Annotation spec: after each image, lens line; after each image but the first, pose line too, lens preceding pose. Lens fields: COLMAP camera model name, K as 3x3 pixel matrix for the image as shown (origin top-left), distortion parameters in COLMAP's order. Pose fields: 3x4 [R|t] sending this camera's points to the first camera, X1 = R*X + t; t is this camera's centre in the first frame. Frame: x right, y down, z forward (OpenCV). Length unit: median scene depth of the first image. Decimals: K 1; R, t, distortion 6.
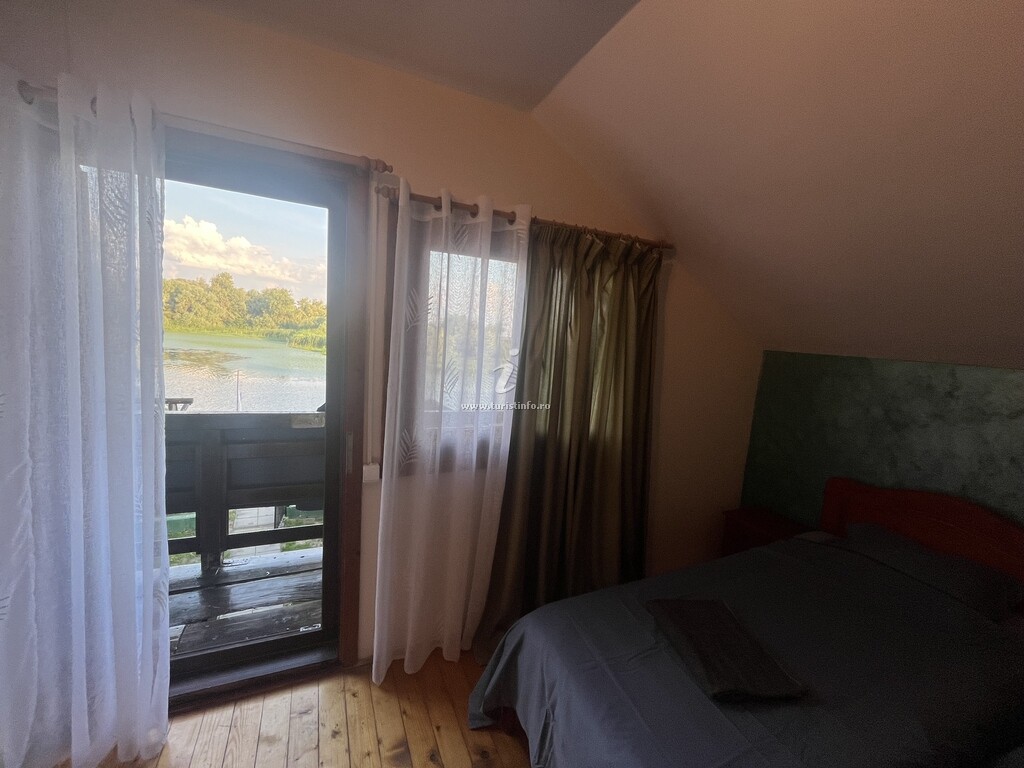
lens RADIAL K [[416.7, 0, 511.9], [0, 416.7, 382.1], [0, 0, 1]] dist [-0.005061, 0.000485]
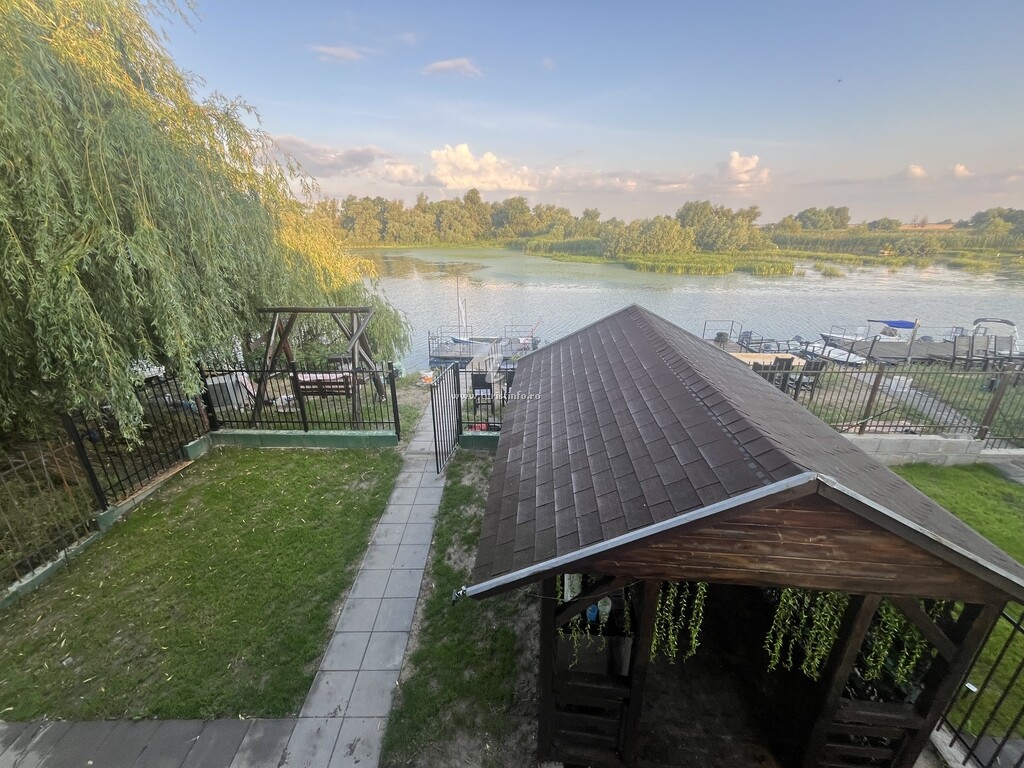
lens RADIAL K [[416.7, 0, 510.4], [0, 416.7, 383.8], [0, 0, 1]] dist [-0.005061, 0.000485]
pose [[0.858731, 0.085664, -0.505216, -0.093676], [0.032807, 0.974714, 0.221034, 0.042046], [0.511376, -0.206383, 0.834207, 1.259550]]
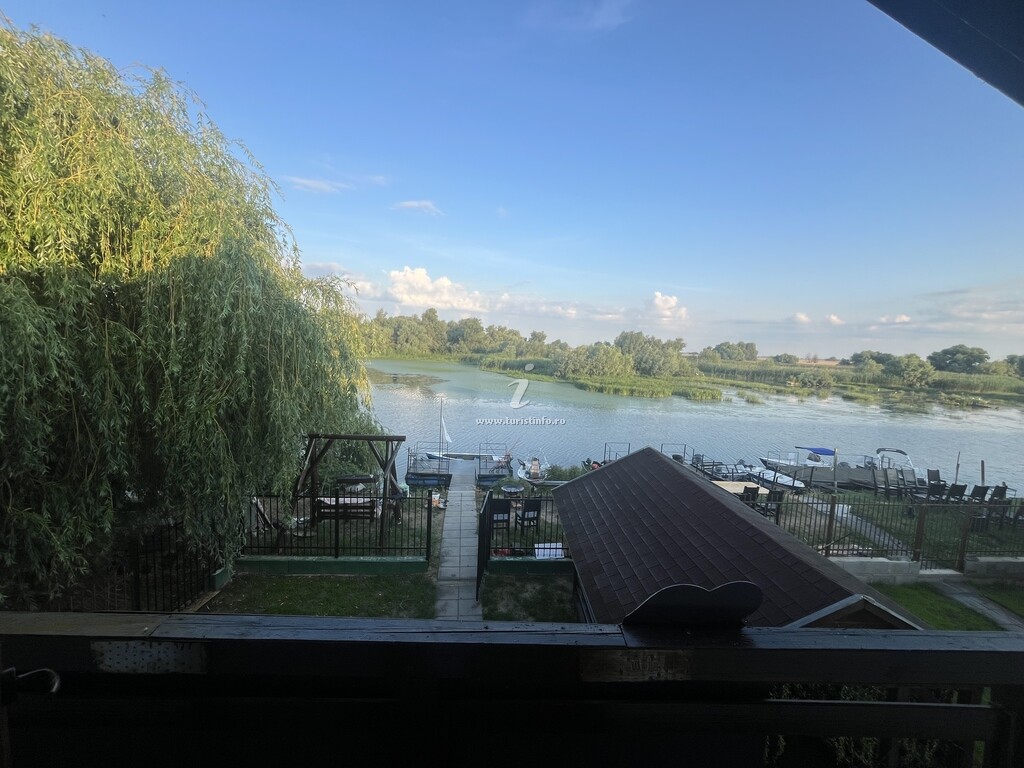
lens RADIAL K [[416.7, 0, 511.5], [0, 416.7, 382.7], [0, 0, 1]] dist [-0.005061, 0.000485]
pose [[0.916298, -0.010139, -0.400369, -0.433025], [-0.007213, 0.999100, -0.041809, -0.176444], [0.400433, 0.041198, 0.915400, 0.592698]]
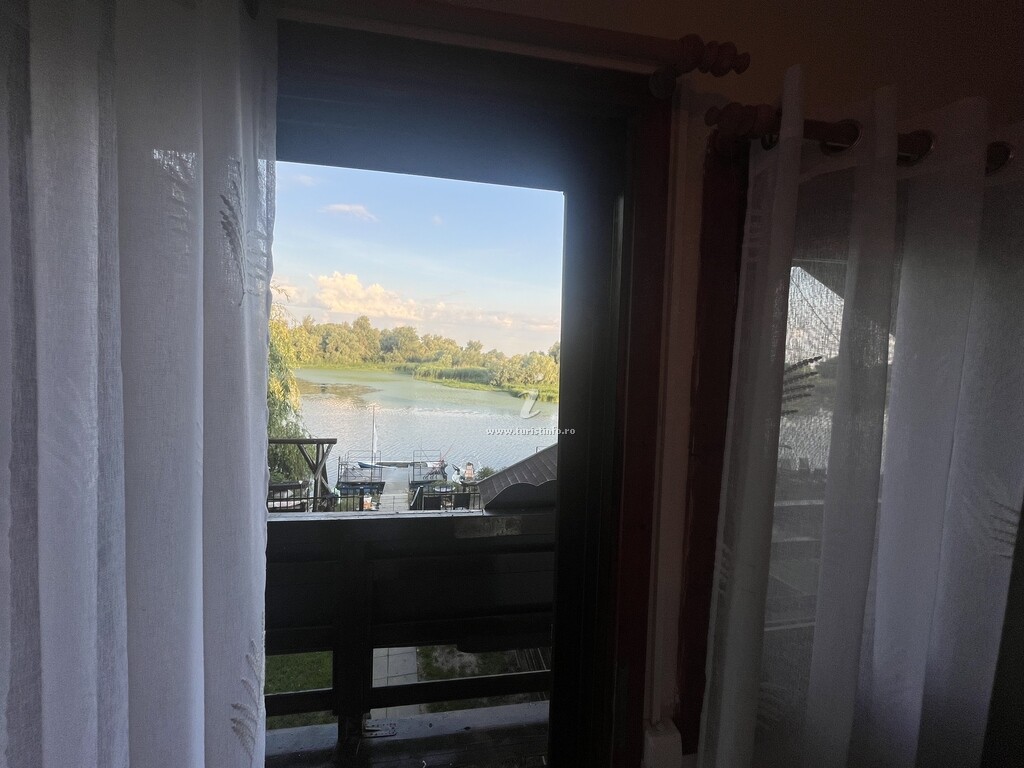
lens RADIAL K [[416.7, 0, 512.3], [0, 416.7, 383.2], [0, 0, 1]] dist [-0.005061, 0.000485]
pose [[0.966519, -0.024692, -0.255405, -0.258820], [0.008867, 0.997979, -0.062928, -0.105204], [0.256442, 0.058556, 0.964784, 0.348209]]
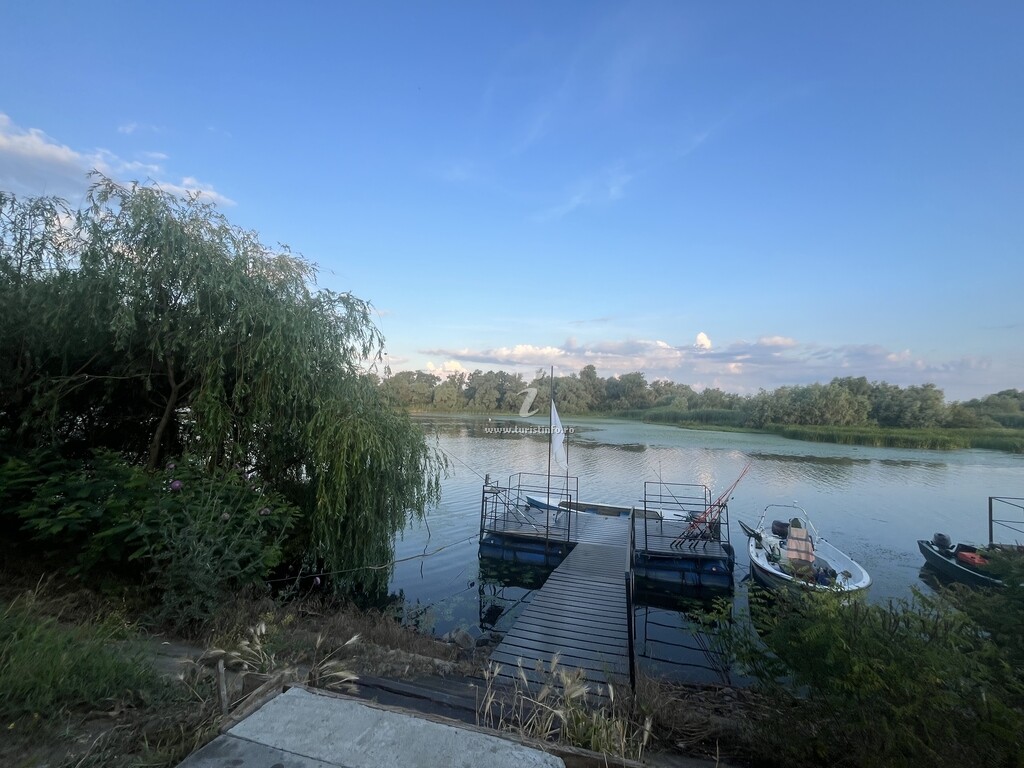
lens RADIAL K [[416.7, 0, 510.6], [0, 416.7, 384.2], [0, 0, 1]] dist [-0.005061, 0.000485]
pose [[0.697499, -0.109863, -0.708114, -2.578928], [-0.034581, 0.981866, -0.186397, 0.671820], [0.715751, 0.154499, 0.681051, 4.975035]]
